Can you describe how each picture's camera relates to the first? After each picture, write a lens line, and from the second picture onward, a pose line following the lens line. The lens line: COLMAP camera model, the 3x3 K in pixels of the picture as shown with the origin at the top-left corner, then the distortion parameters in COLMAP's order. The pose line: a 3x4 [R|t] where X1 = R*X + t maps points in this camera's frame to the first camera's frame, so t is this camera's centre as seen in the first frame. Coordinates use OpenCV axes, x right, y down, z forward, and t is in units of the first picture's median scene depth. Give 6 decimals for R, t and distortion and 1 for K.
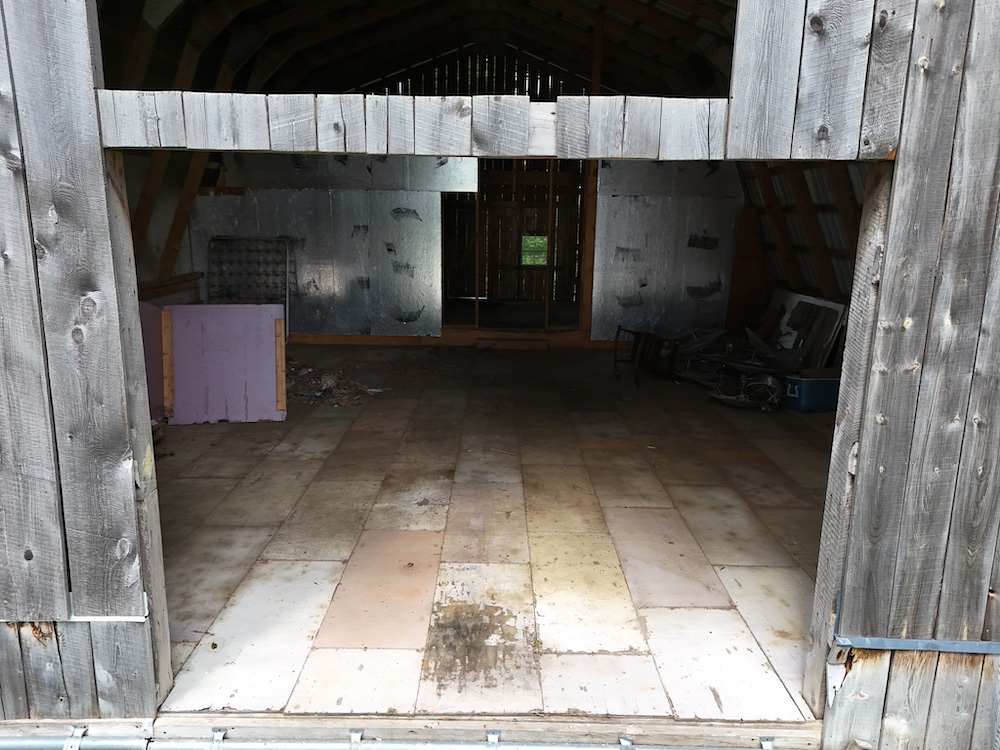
lens RADIAL K [[730.2, 0, 494.9], [0, 730.2, 376.7], [0, 0, 1]] dist [0.065865, -0.001853]
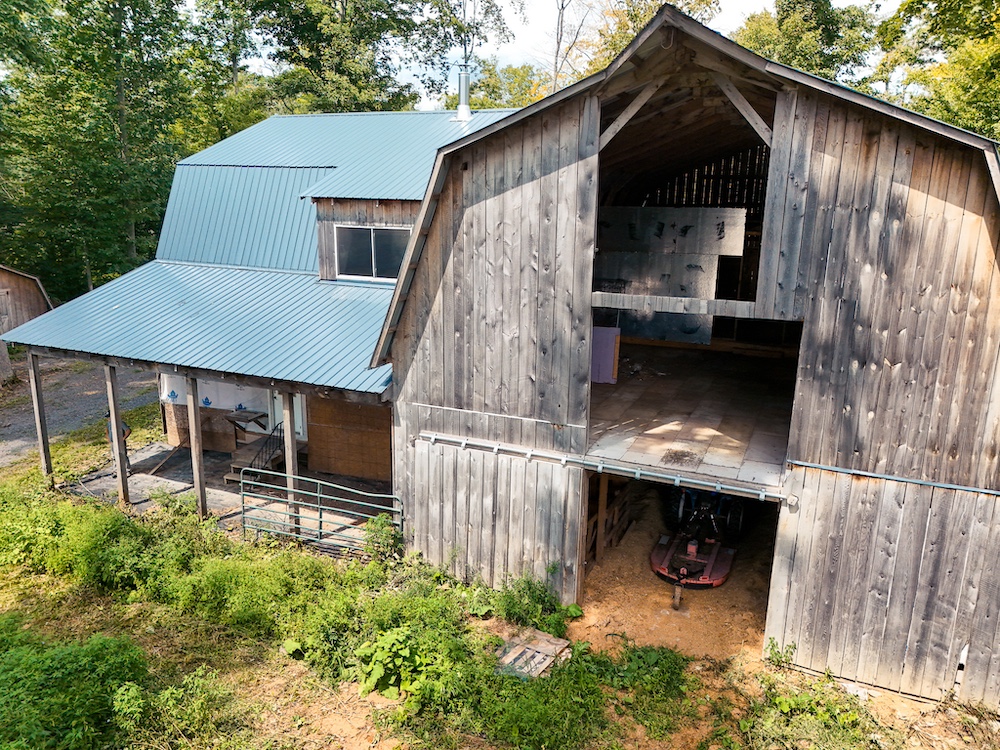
lens RADIAL K [[730.2, 0, 497.1], [0, 730.2, 372.4], [0, 0, 1]] dist [0.065865, -0.001853]
pose [[0.913668, 0.093621, -0.395533, 0.297620], [-0.087081, 0.995604, 0.034500, -0.019562], [0.397024, 0.002922, 0.917804, -1.377923]]
